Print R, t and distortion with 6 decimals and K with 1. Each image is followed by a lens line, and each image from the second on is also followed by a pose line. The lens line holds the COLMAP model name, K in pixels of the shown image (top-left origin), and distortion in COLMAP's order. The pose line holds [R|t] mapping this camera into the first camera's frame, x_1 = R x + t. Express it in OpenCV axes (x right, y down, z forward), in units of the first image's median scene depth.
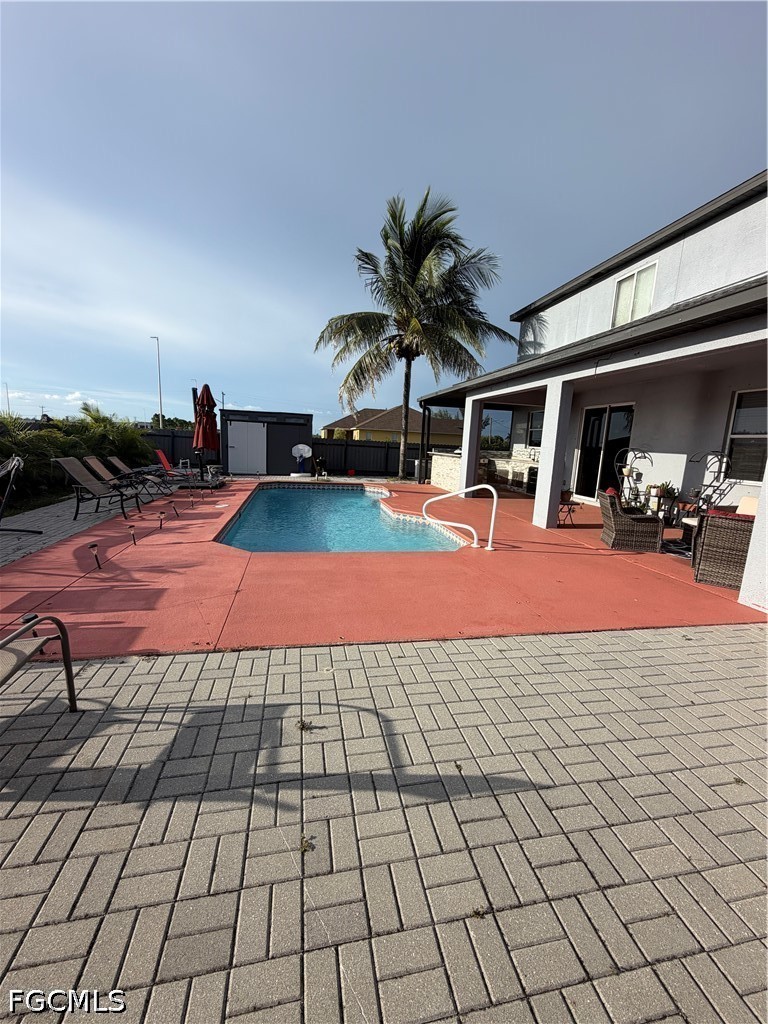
lens RADIAL K [[406.6, 0, 384.0], [0, 406.6, 512.0], [0, 0, 1]] dist [0.000773, 0.000025]
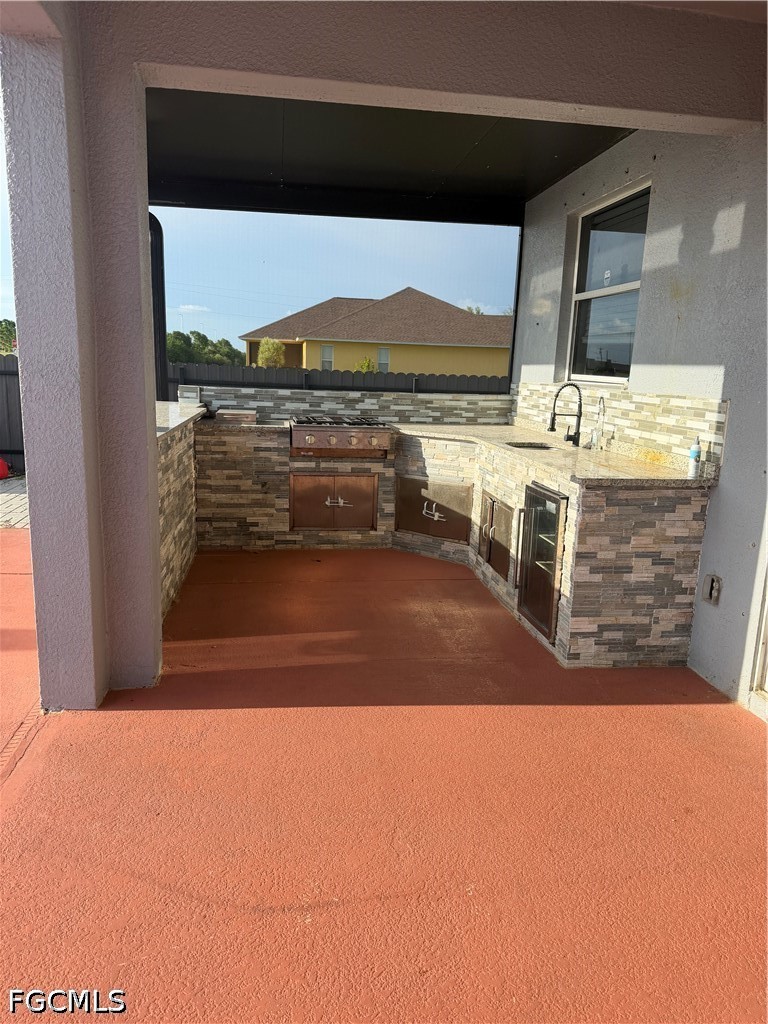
lens RADIAL K [[732.0, 0, 384.0], [0, 732.0, 512.0], [0, 0, 1]] dist [0.003045, 0.000383]
pose [[0.996783, 0.007096, -0.079828, 0.291471], [-0.005448, 0.999768, 0.020842, -0.095247], [0.079957, -0.020340, 0.996591, 0.601846]]
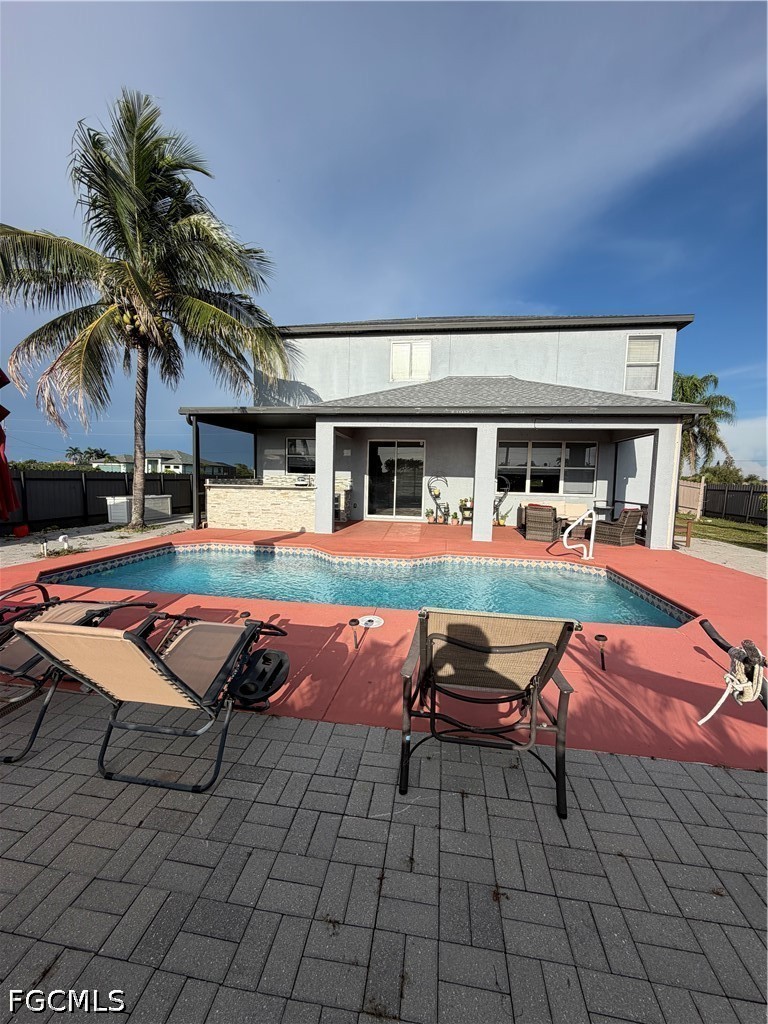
lens RADIAL K [[406.6, 0, 384.0], [0, 406.6, 512.0], [0, 0, 1]] dist [0.000773, 0.000025]
pose [[0.342440, -0.121024, 0.931712, -0.488688], [0.157826, 0.984987, 0.069937, -0.102368], [-0.926189, 0.123099, 0.356399, 0.460119]]
